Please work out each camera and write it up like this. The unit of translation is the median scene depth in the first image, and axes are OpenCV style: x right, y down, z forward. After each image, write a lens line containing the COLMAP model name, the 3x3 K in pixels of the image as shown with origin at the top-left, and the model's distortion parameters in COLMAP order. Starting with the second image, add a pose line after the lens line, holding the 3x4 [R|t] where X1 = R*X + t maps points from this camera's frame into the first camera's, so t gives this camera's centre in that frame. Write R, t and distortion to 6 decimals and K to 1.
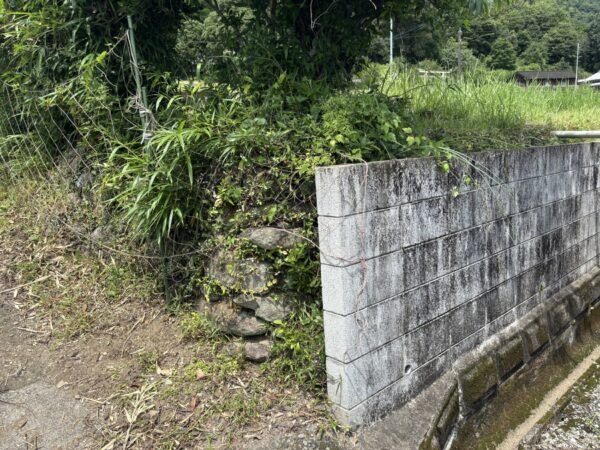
lens RADIAL K [[462.5, 0, 299.6], [0, 462.5, 221.5], [0, 0, 1]] dist [0.027235, -0.029193]
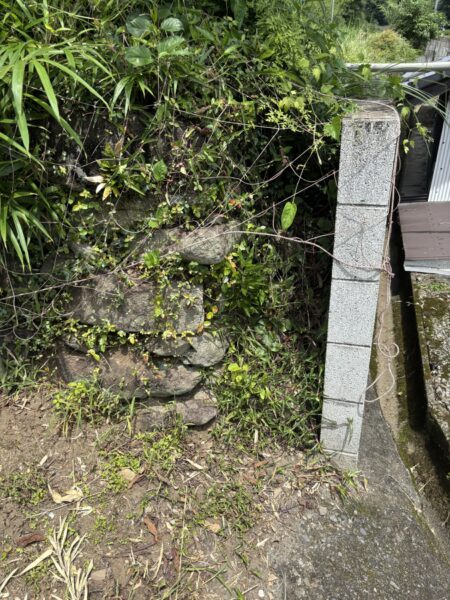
lens RADIAL K [[462.5, 0, 223.2], [0, 462.5, 302.9], [0, 0, 1]] dist [0.027235, -0.029193]
pose [[0.854349, -0.212531, 0.474255, -0.292728], [0.066868, 0.949926, 0.305236, -0.062301], [-0.515380, -0.229066, 0.825780, 0.390423]]
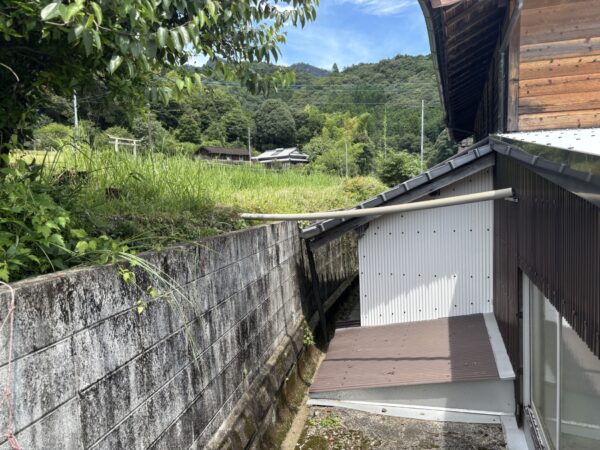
lens RADIAL K [[462.5, 0, 302.9], [0, 462.5, 222.0], [0, 0, 1]] dist [0.027235, -0.029193]
pose [[0.805112, -0.020857, 0.592755, 0.061471], [0.102192, 0.989314, -0.103992, -0.078683], [-0.584252, 0.144300, 0.798641, 0.129142]]
